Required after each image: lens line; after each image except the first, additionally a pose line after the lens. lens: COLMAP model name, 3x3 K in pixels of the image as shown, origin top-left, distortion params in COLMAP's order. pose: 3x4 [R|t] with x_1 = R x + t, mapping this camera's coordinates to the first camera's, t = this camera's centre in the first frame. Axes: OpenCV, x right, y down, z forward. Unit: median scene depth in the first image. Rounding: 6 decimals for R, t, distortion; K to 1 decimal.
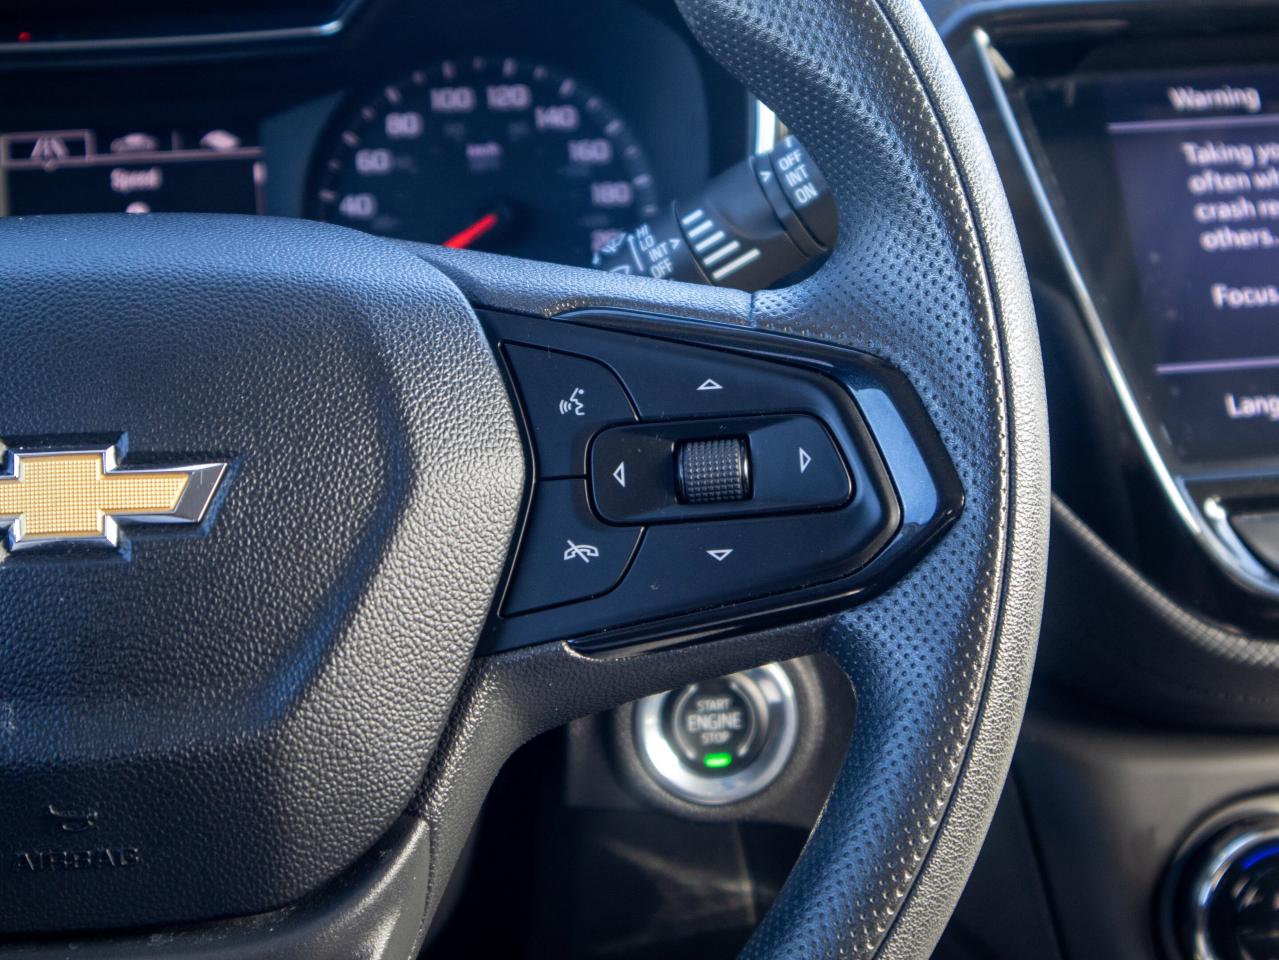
lens RADIAL K [[2590.9, 0, 639.5], [0, 2590.9, 480.0], [0, 0, 1]] dist [-0.018438, -0.195908]
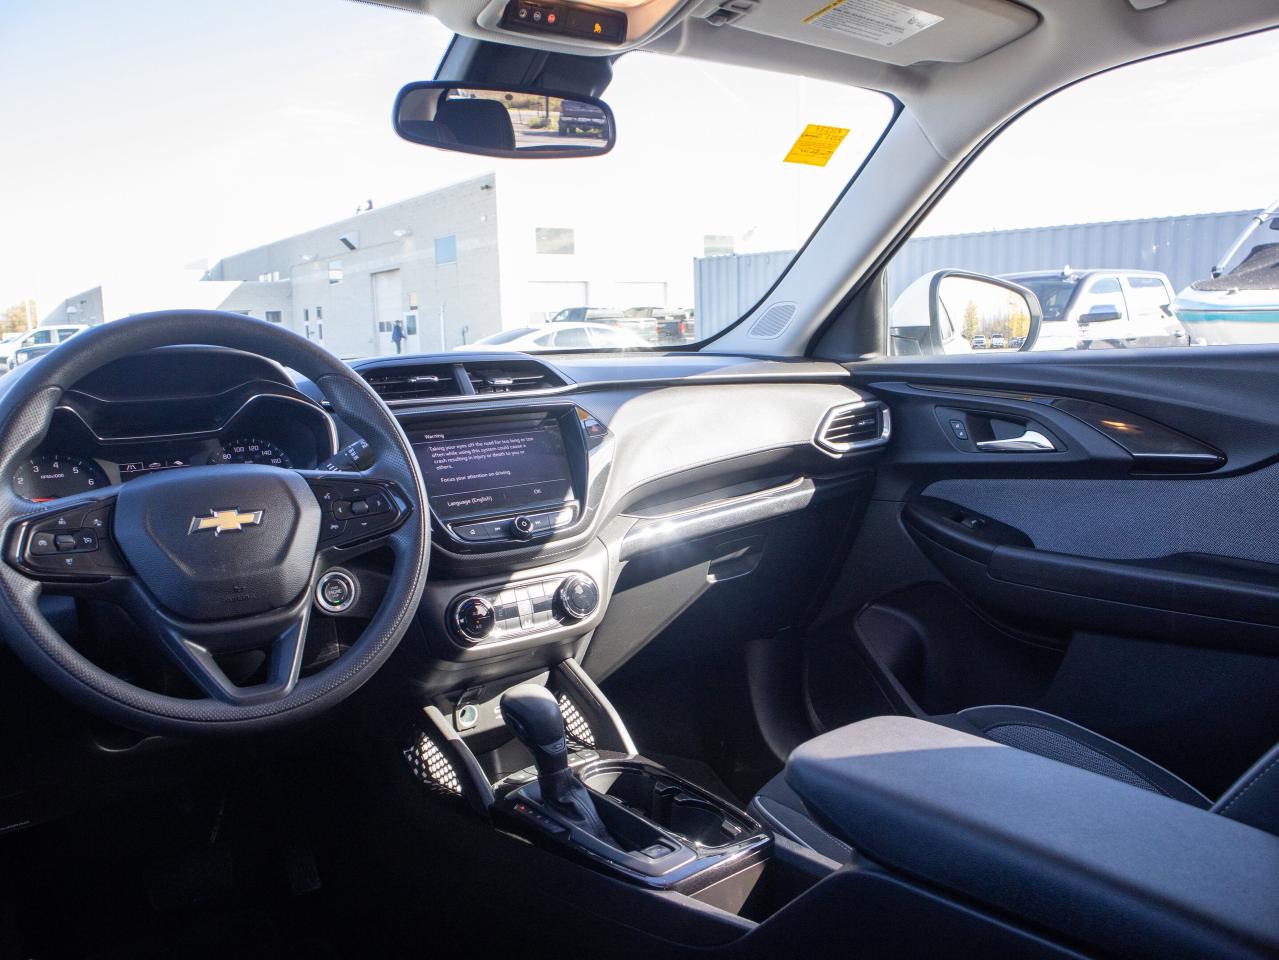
lens RADIAL K [[1002.7, 0, 639.5], [0, 1002.7, 480.0], [0, 0, 1]] dist [-0.107727, 0.007230]
pose [[0.867633, -0.064106, 0.493055, -0.312002], [0.139000, 0.983387, -0.116742, 0.168896], [-0.477380, 0.169824, 0.862130, -0.598183]]
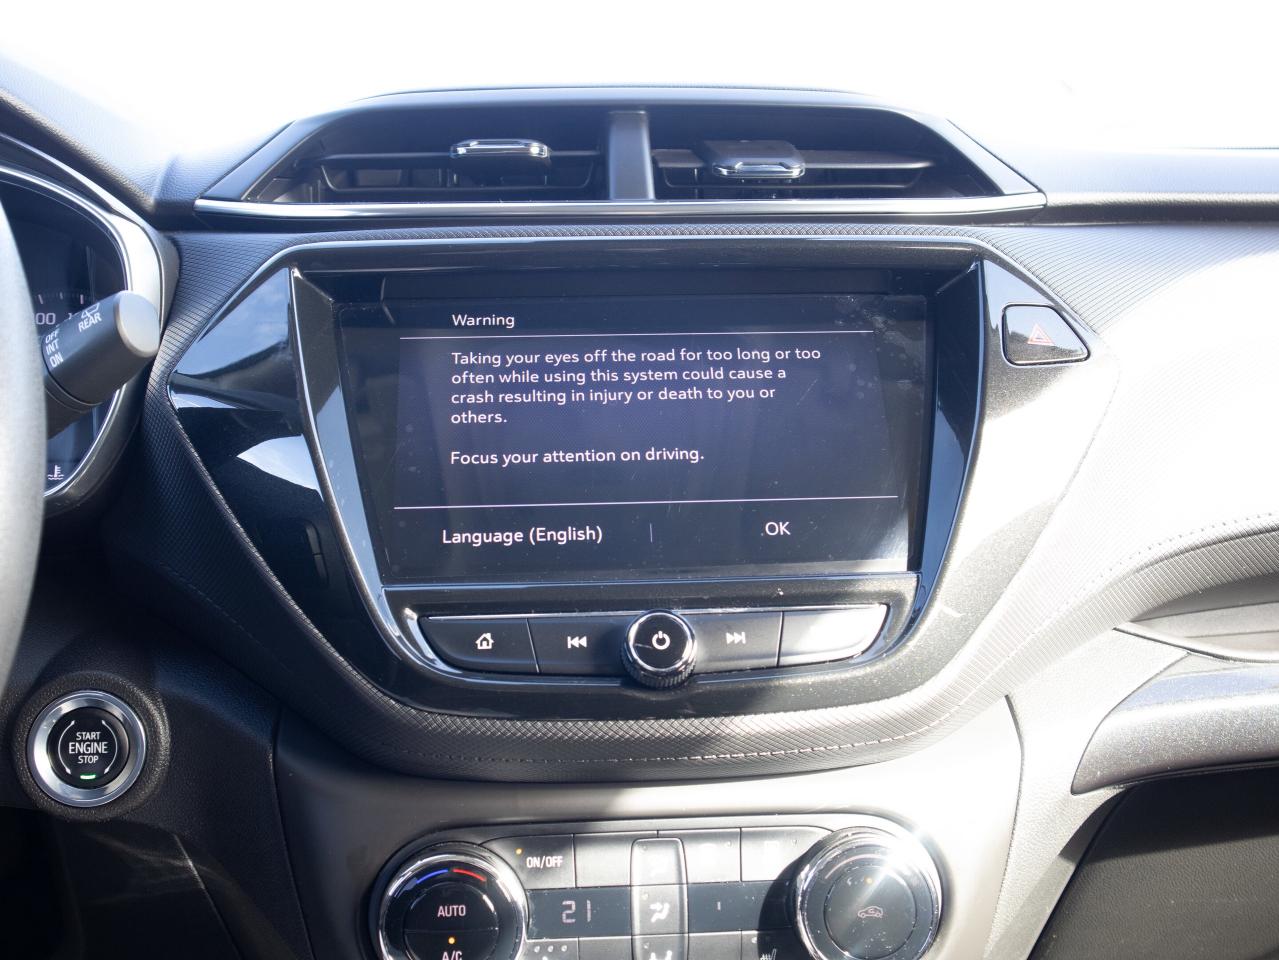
lens RADIAL K [[1336.3, 0, 659.9], [0, 1336.3, 482.6], [0, 0, 1]] dist [-0.037612, 0.004007]
pose [[0.997383, 0.039823, -0.060336, 0.373824], [-0.045084, 0.995055, -0.088501, 0.000338], [0.056513, 0.090989, 0.994247, 0.295096]]
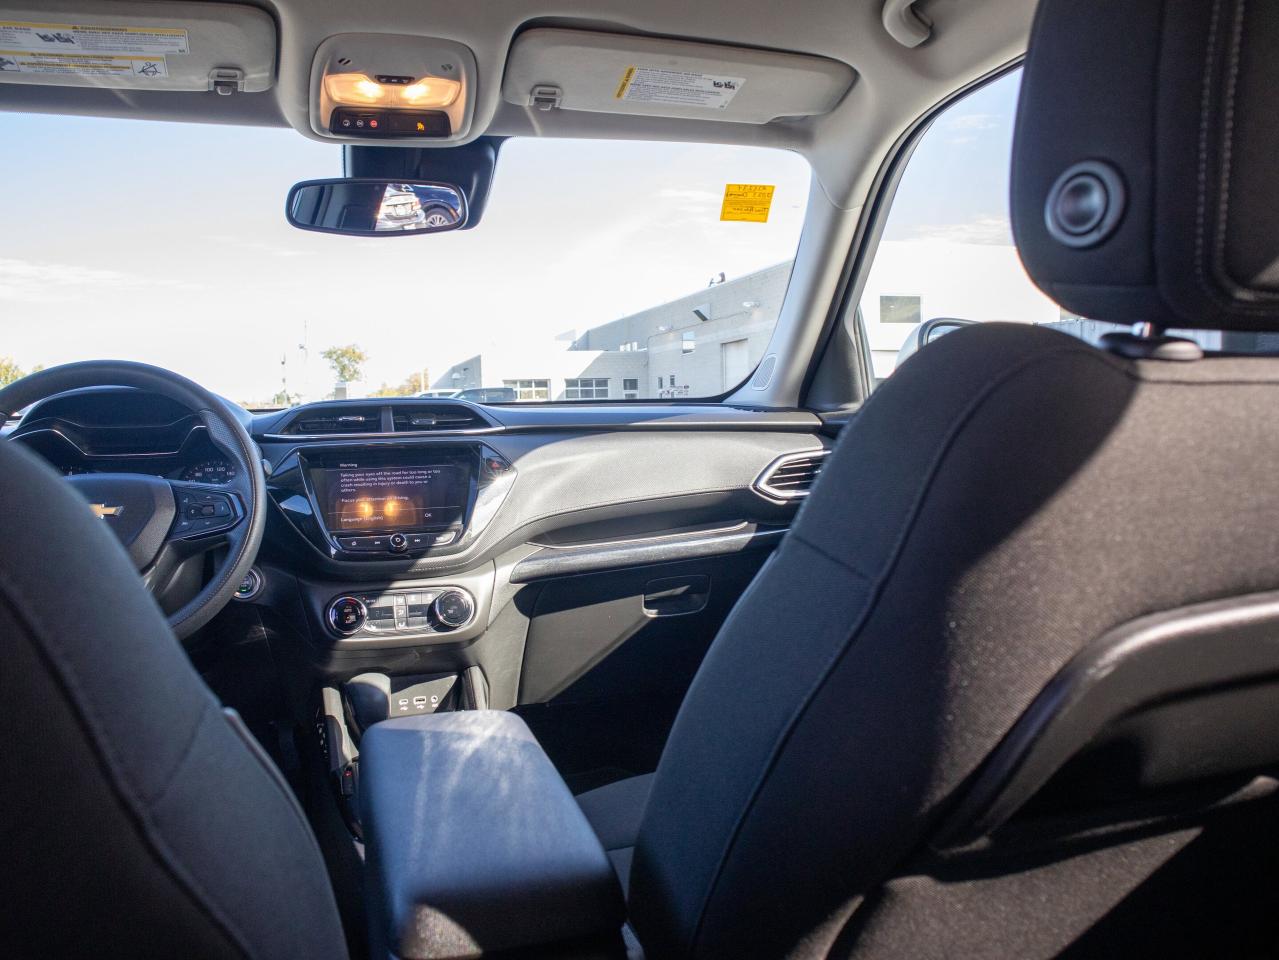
lens RADIAL K [[1002.7, 0, 639.5], [0, 1002.7, 480.0], [0, 0, 1]] dist [-0.107727, 0.007230]
pose [[0.988149, -0.003466, 0.153462, 0.507673], [0.037026, 0.975607, -0.216380, 0.347370], [-0.148968, 0.219498, 0.964173, -1.049909]]
